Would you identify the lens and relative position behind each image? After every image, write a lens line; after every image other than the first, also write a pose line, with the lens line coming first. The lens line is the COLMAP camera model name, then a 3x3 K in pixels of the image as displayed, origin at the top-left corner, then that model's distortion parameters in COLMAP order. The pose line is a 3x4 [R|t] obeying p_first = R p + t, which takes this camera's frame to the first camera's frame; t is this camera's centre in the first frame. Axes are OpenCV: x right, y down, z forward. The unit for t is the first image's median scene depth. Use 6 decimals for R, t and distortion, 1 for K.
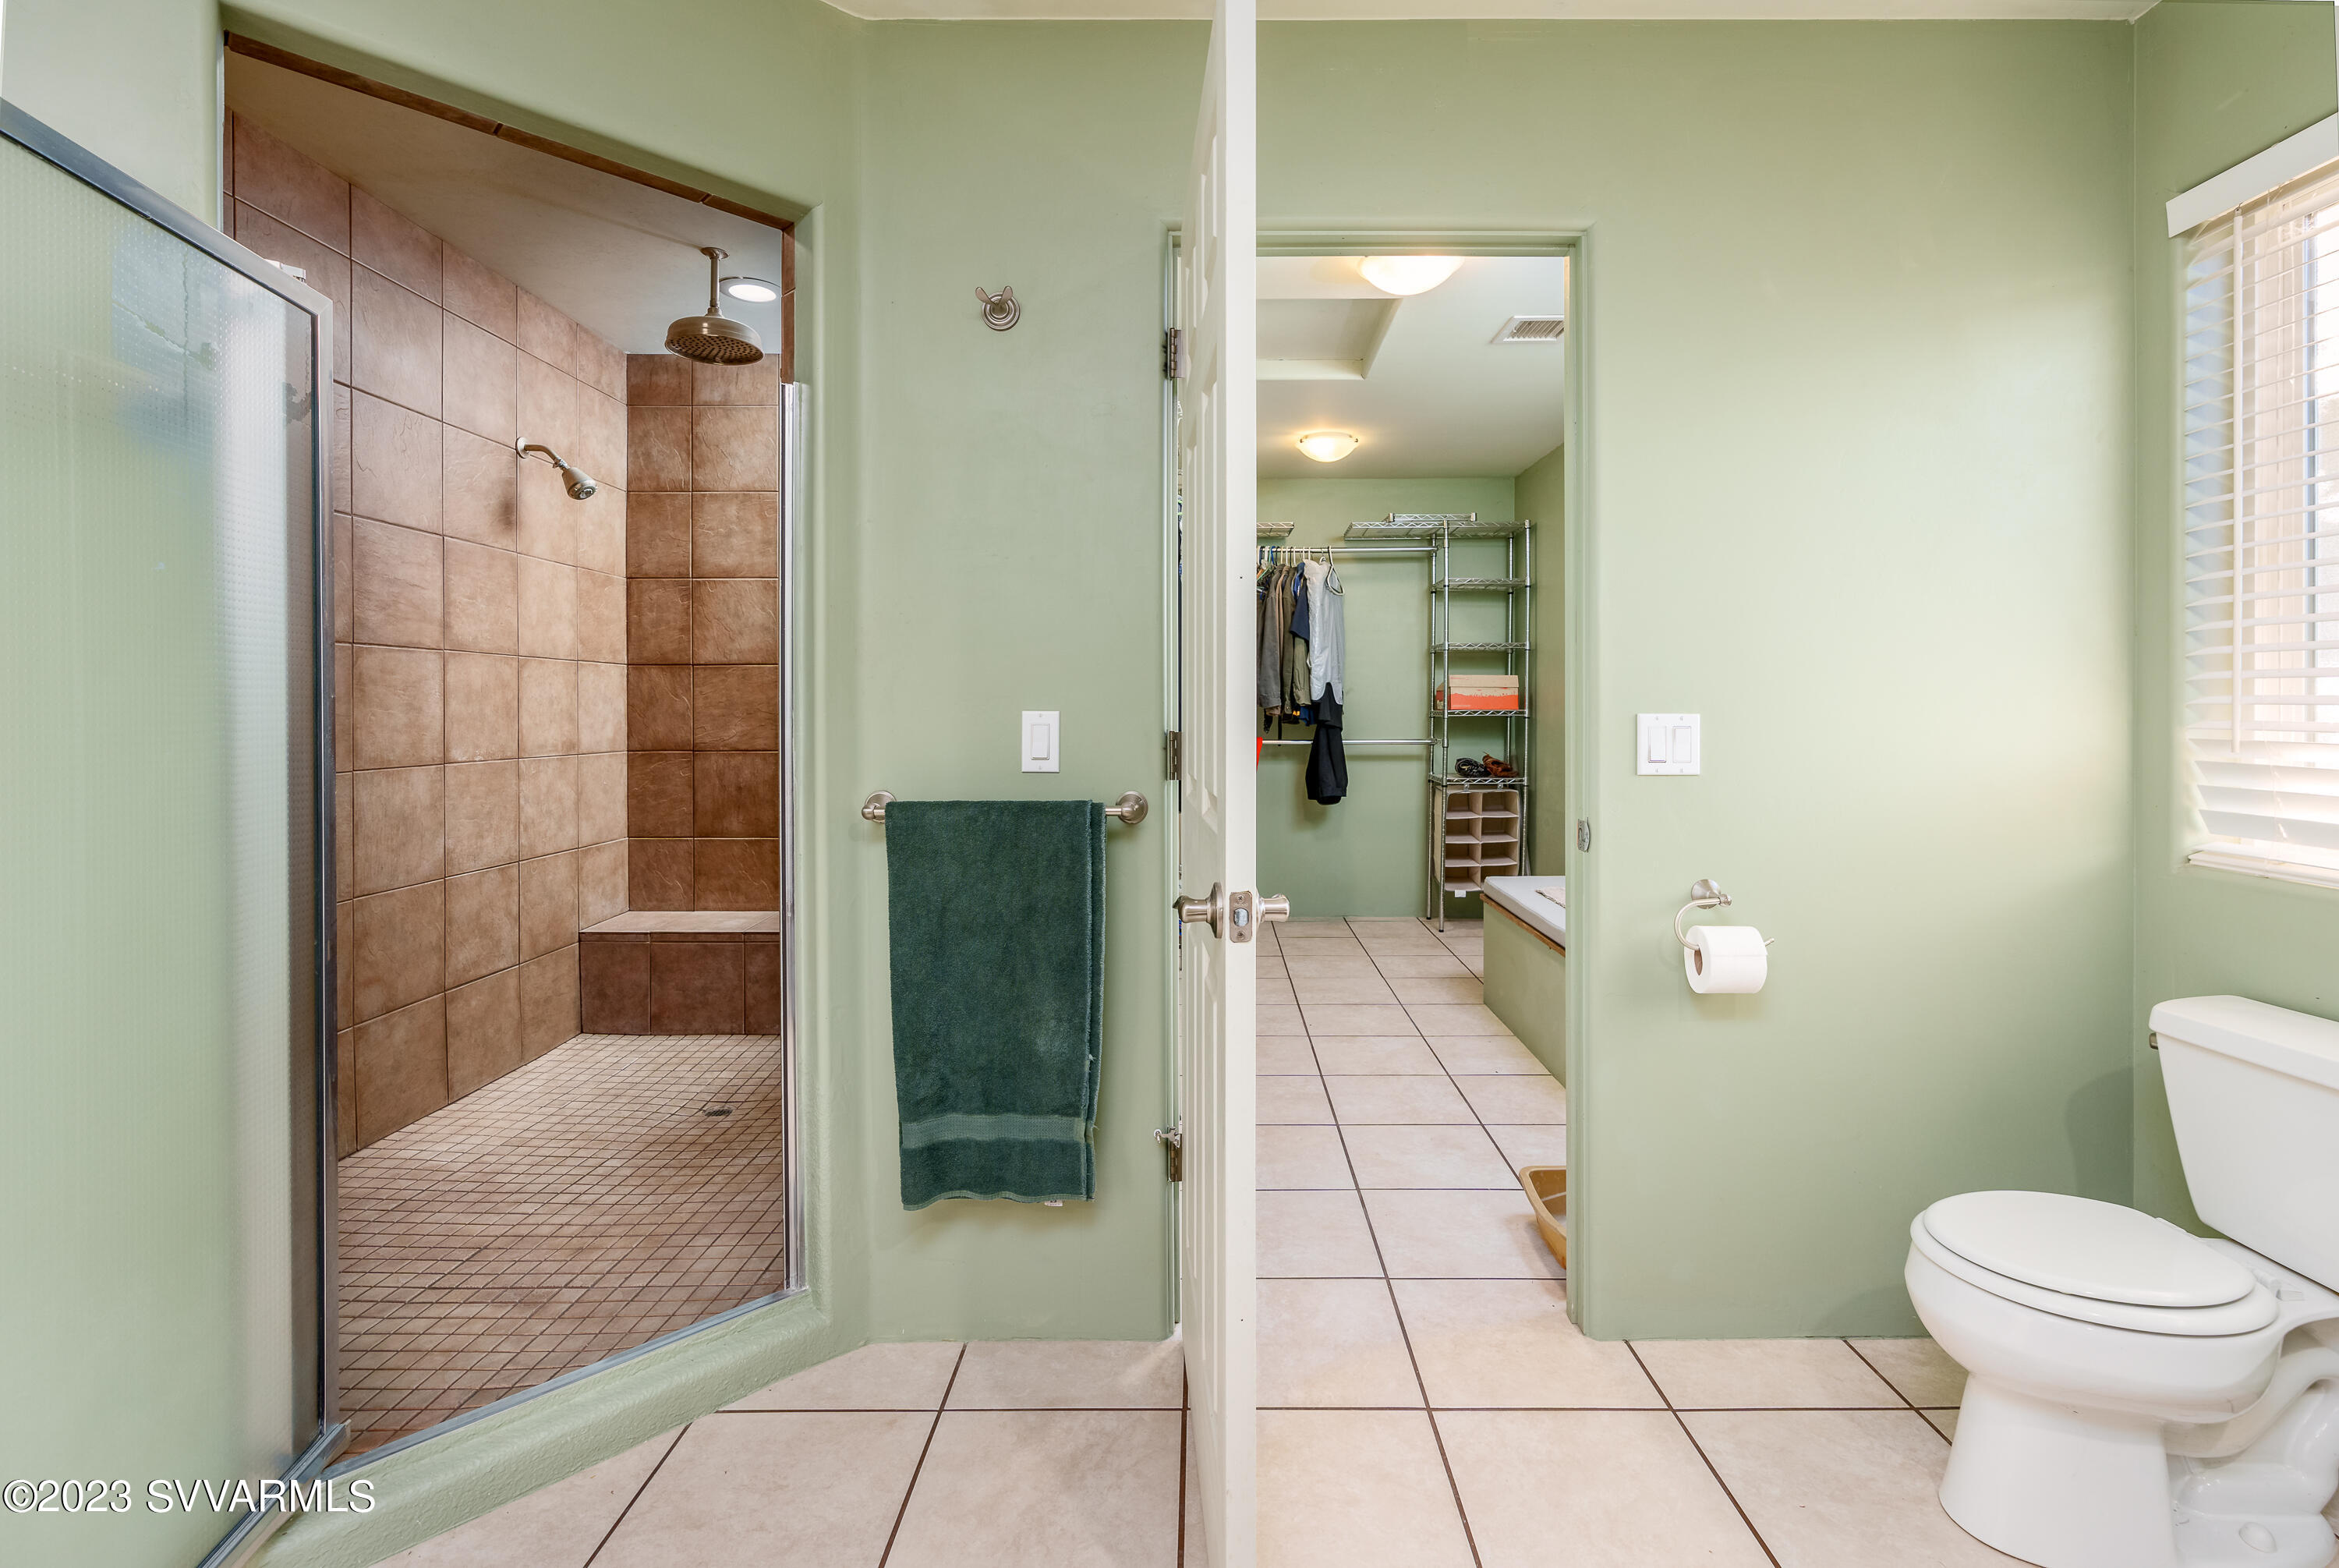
lens RADIAL K [[1067.3, 0, 1185.5], [0, 1067.3, 711.8], [0, 0, 1]] dist [-0.011486, 0.004446]
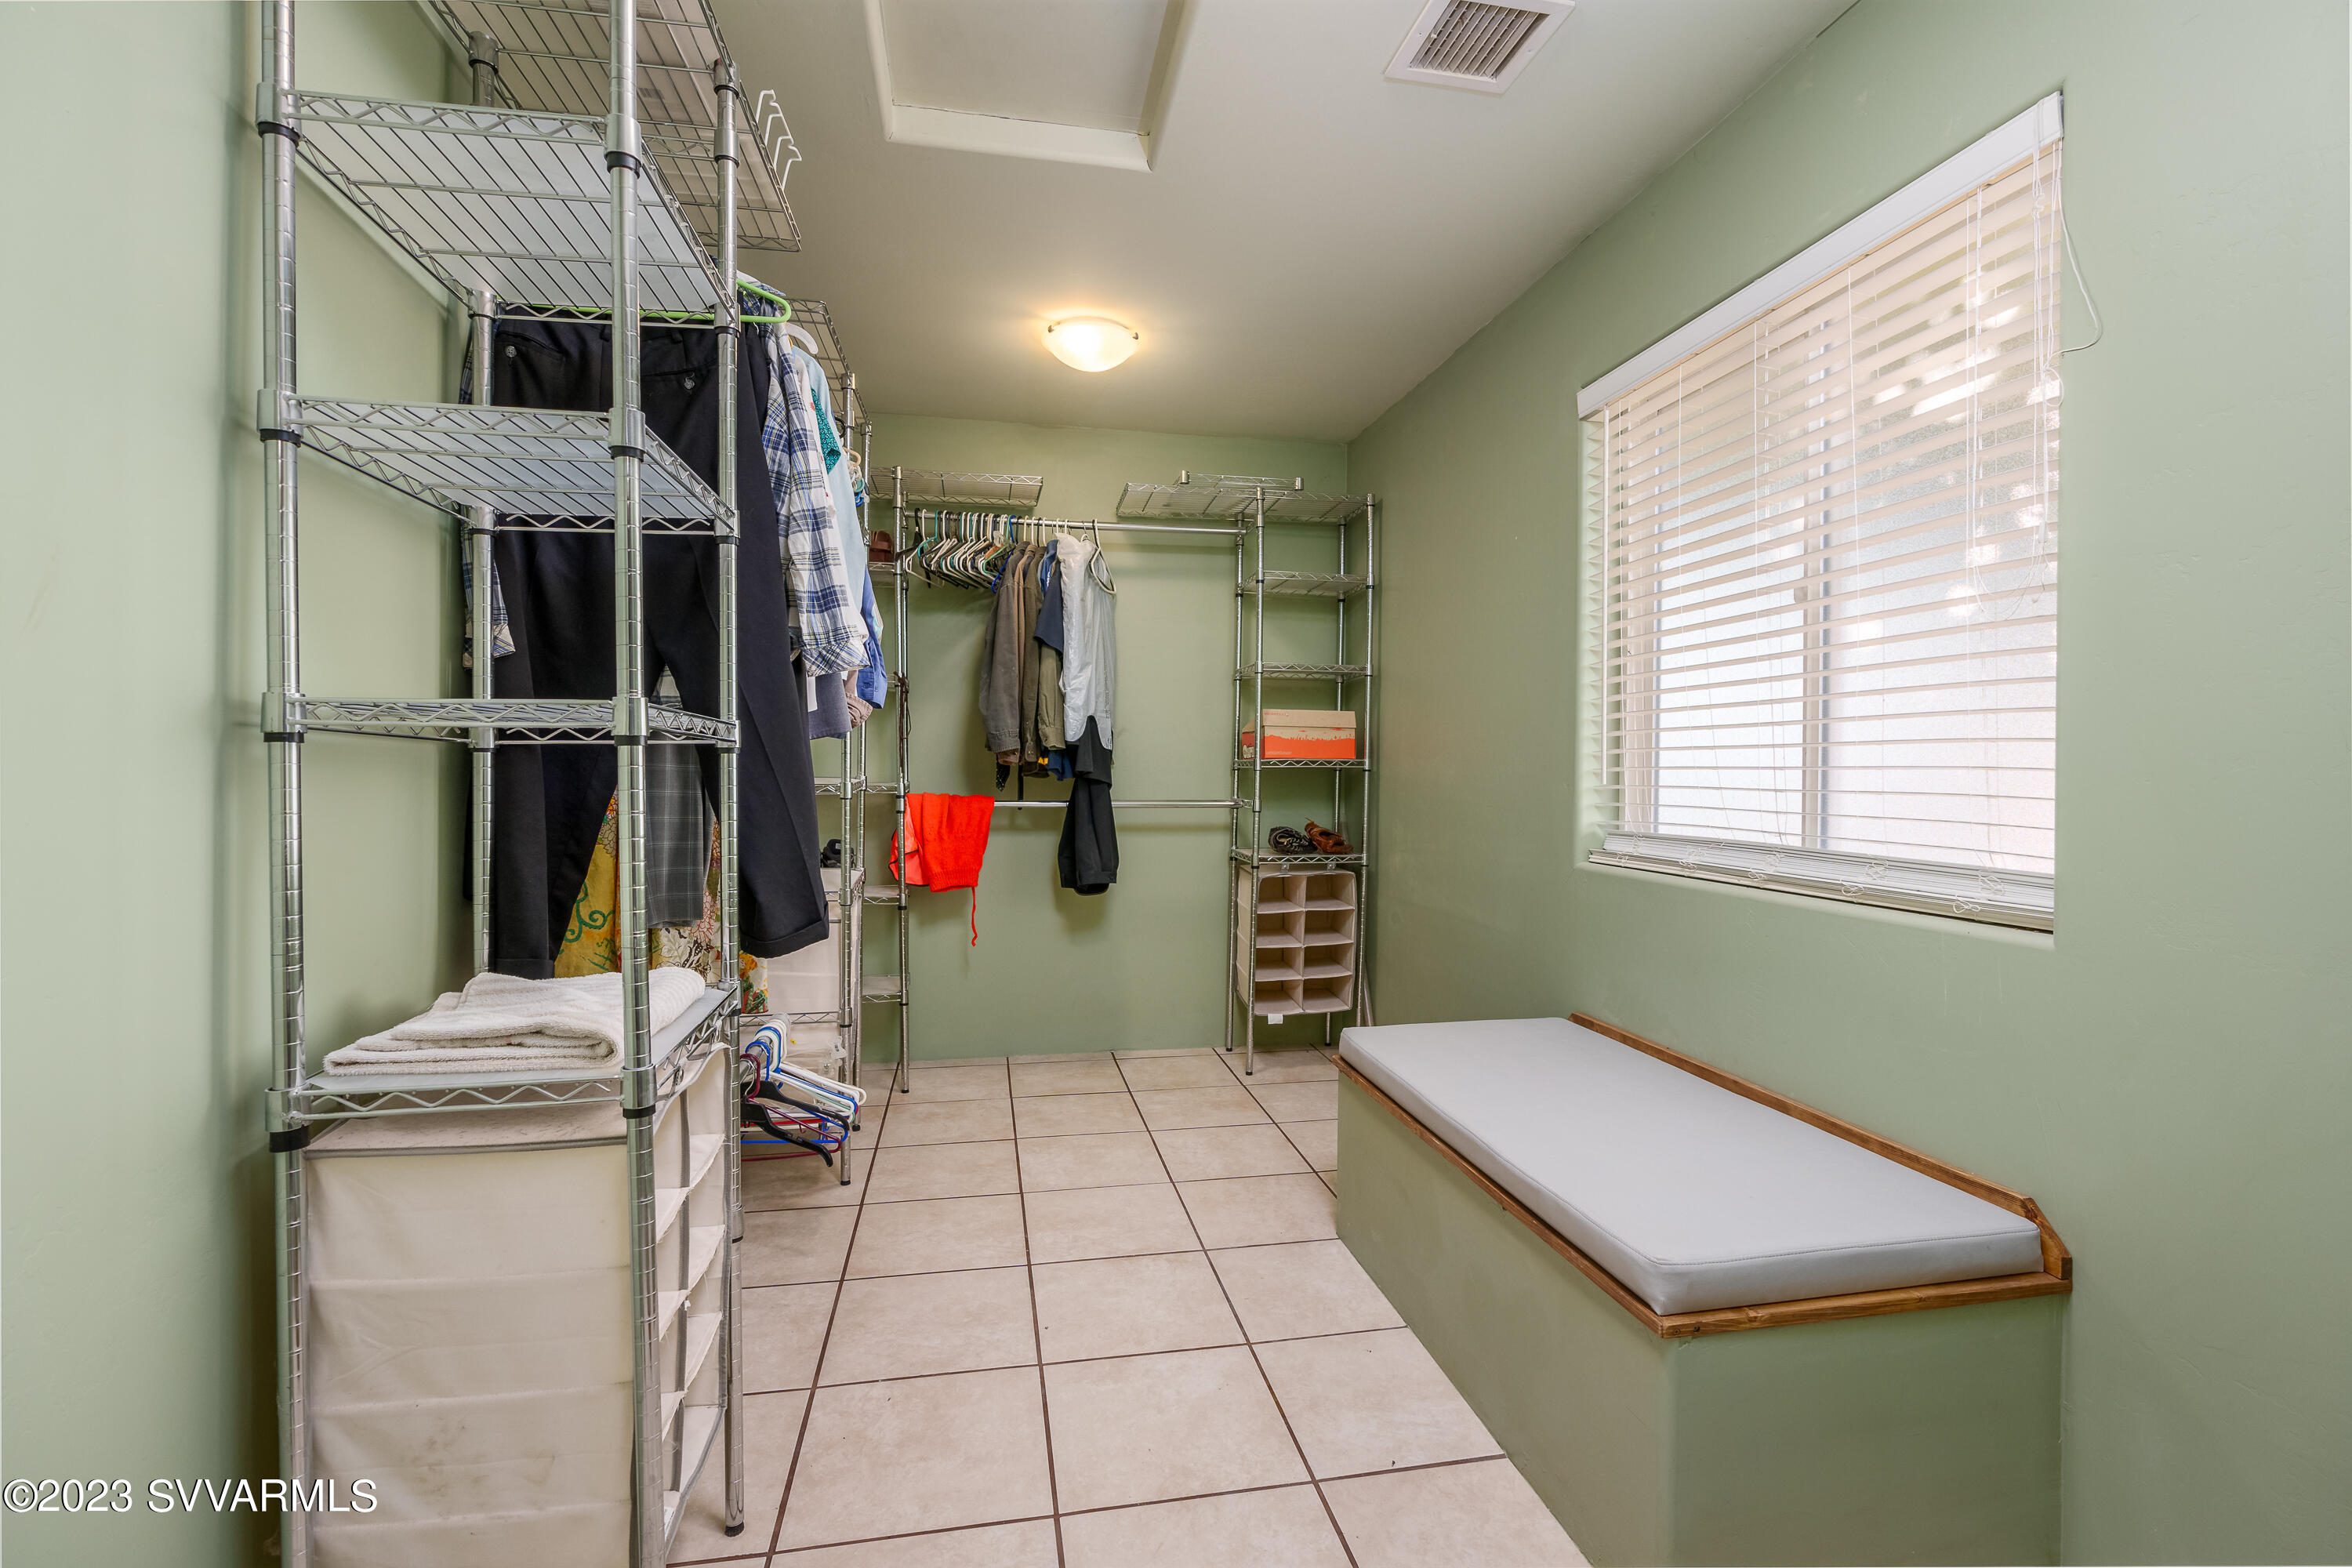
lens RADIAL K [[1073.2, 0, 1176.8], [0, 1073.2, 779.5], [0, 0, 1]] dist [-0.011486, 0.004446]
pose [[0.979673, 0.006148, 0.200505, 0.049911], [-0.007429, 0.999957, 0.005638, 0.008285], [-0.200461, -0.007013, 0.979677, 0.316910]]
